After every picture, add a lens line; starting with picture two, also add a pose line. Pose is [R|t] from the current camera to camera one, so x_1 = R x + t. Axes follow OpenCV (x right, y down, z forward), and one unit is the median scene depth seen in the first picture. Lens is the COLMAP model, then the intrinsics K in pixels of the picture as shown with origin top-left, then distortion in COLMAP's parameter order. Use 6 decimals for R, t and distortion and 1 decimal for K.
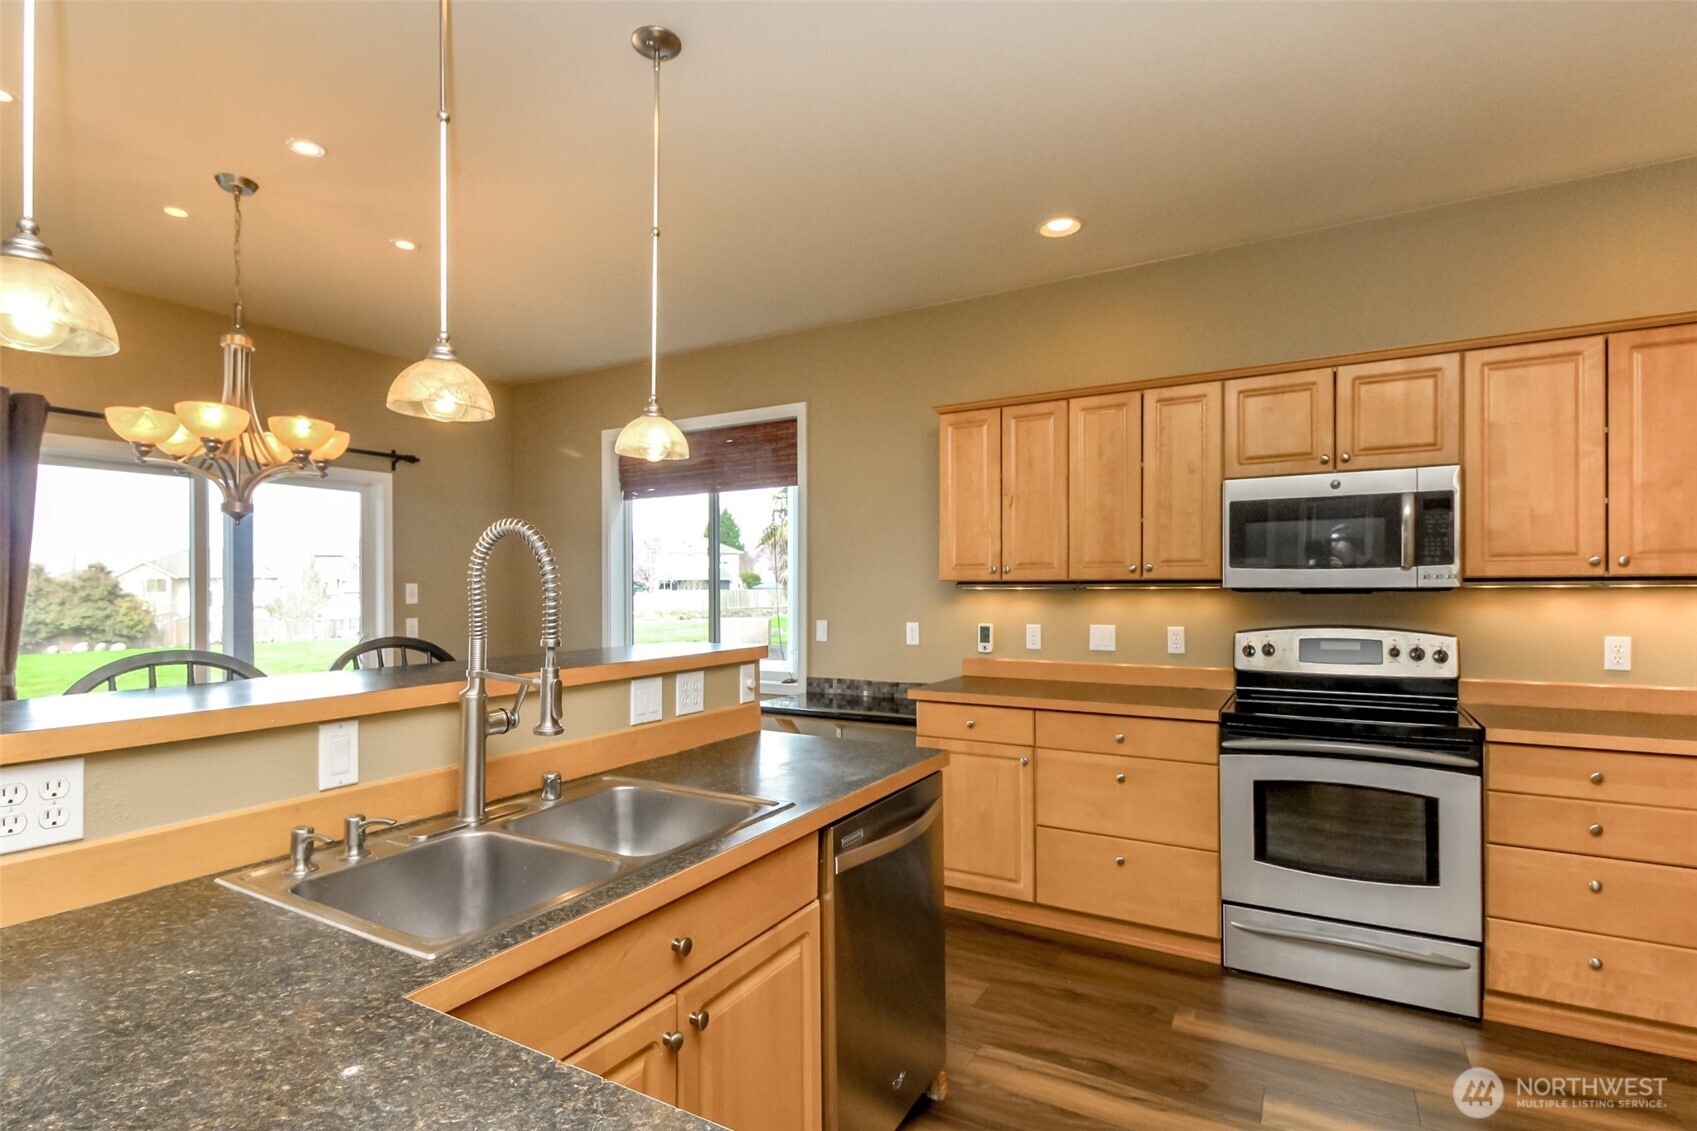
lens RADIAL K [[804.6, 0, 840.4], [0, 804.6, 581.7], [0, 0, 1]] dist [0.000098, 0.000037]
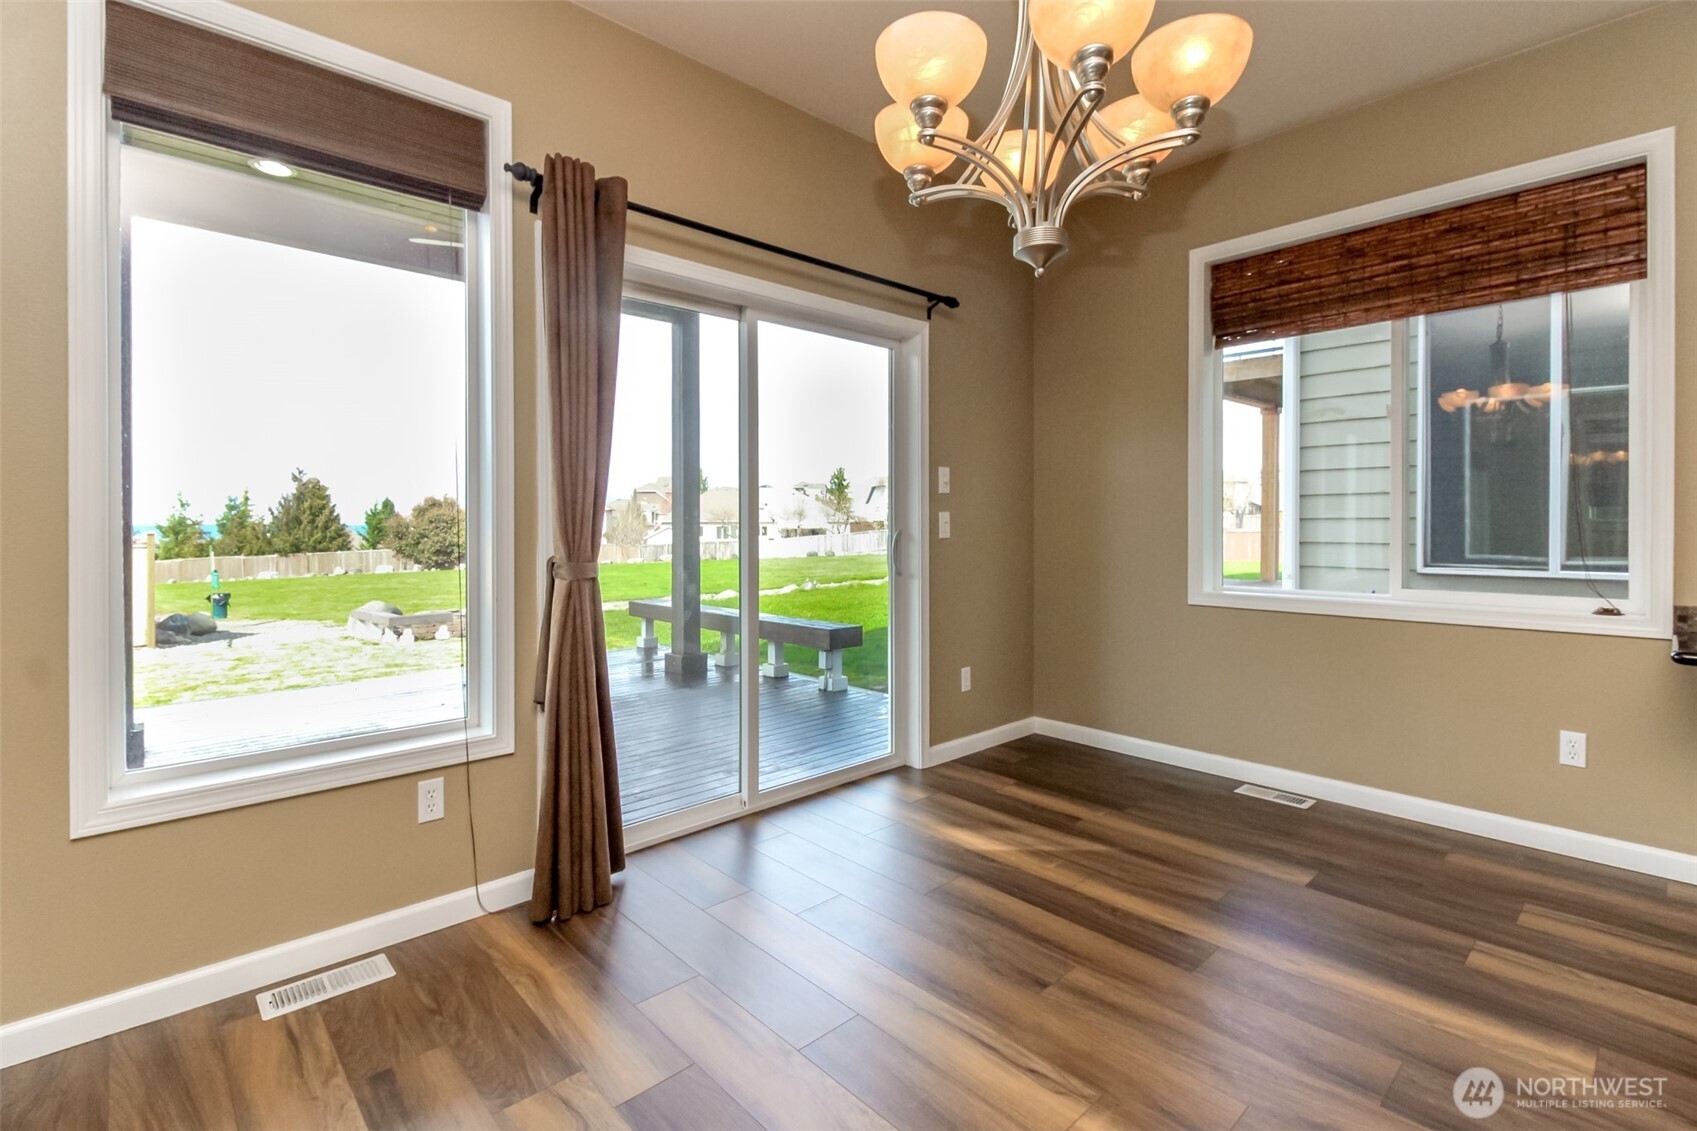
lens RADIAL K [[781.2, 0, 831.3], [0, 781.2, 521.1], [0, 0, 1]] dist [-0.000807, -0.000340]
pose [[0.947368, 0.003740, -0.320126, -0.428285], [-0.001811, 0.999978, 0.006323, 0.054005], [0.320143, -0.005411, 0.947354, 0.280346]]
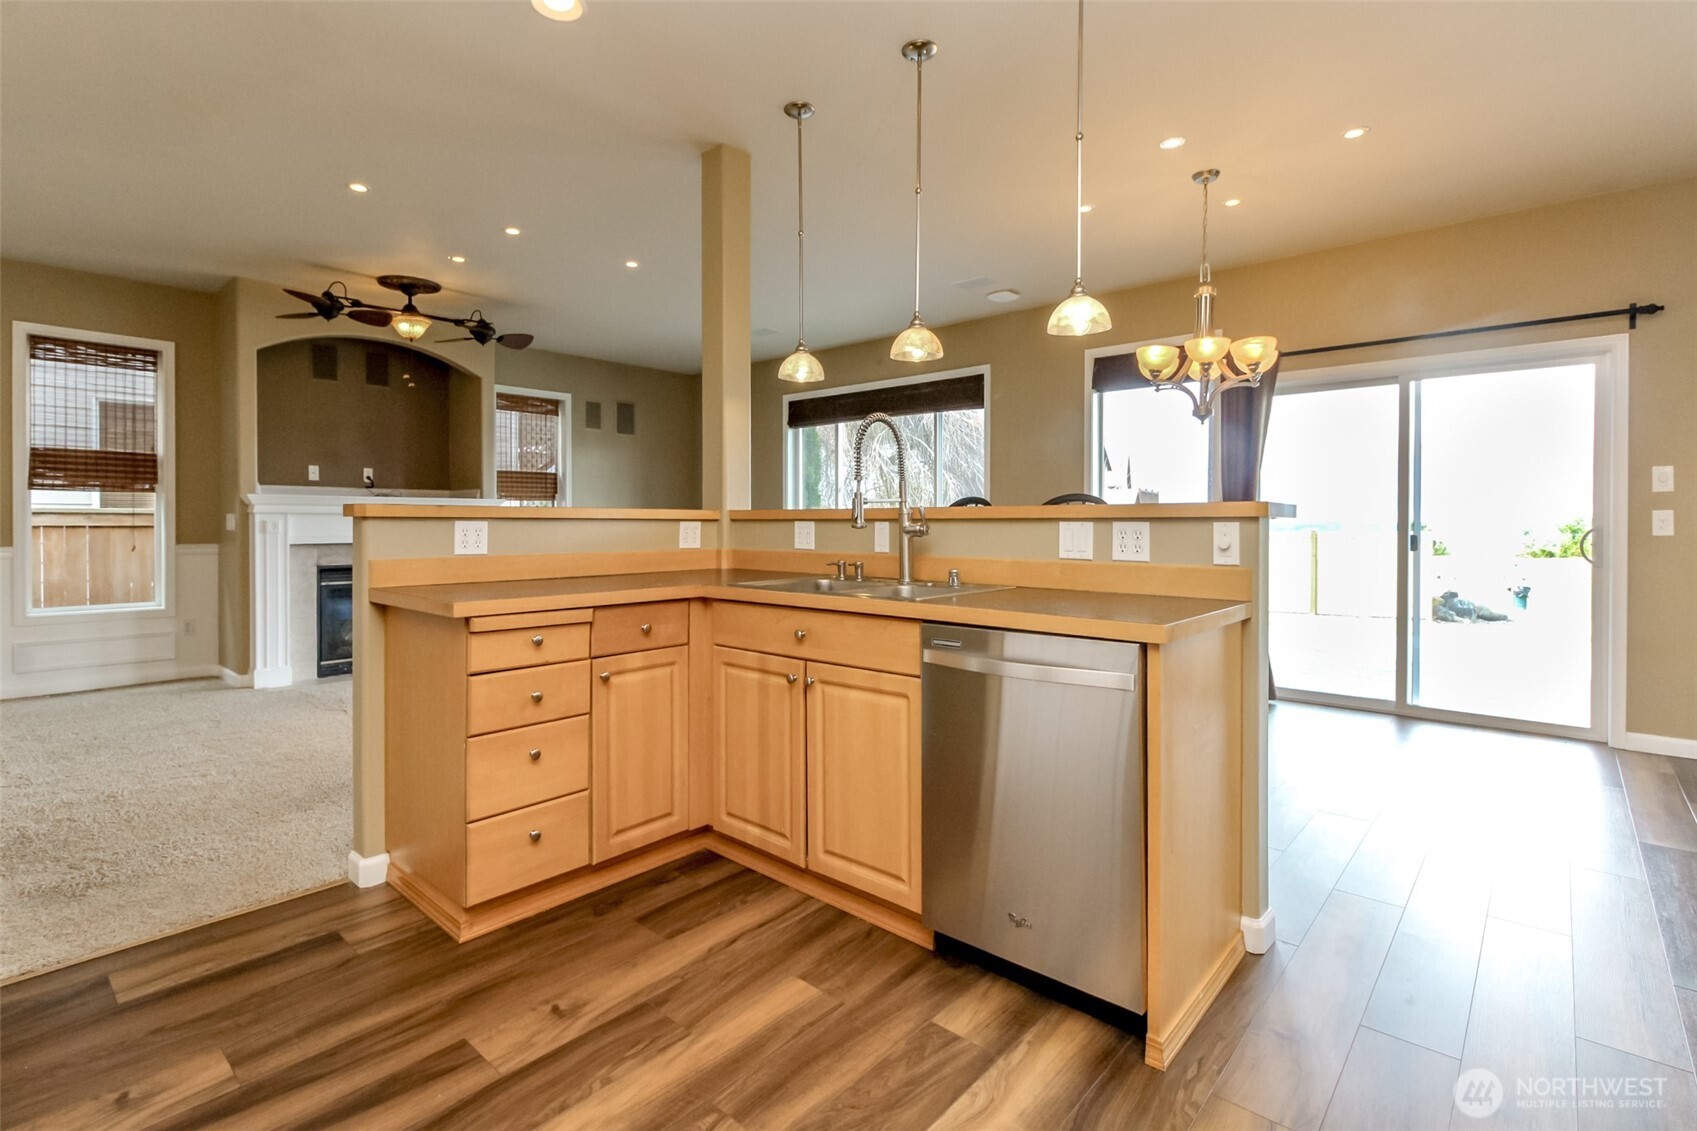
lens RADIAL K [[781.2, 0, 831.3], [0, 781.2, 521.1], [0, 0, 1]] dist [-0.000807, -0.000340]
pose [[-0.237027, 0.008144, -0.971469, 0.434827], [0.004572, 0.999963, 0.007267, 0.050784], [0.971492, -0.002719, -0.237055, 0.422020]]
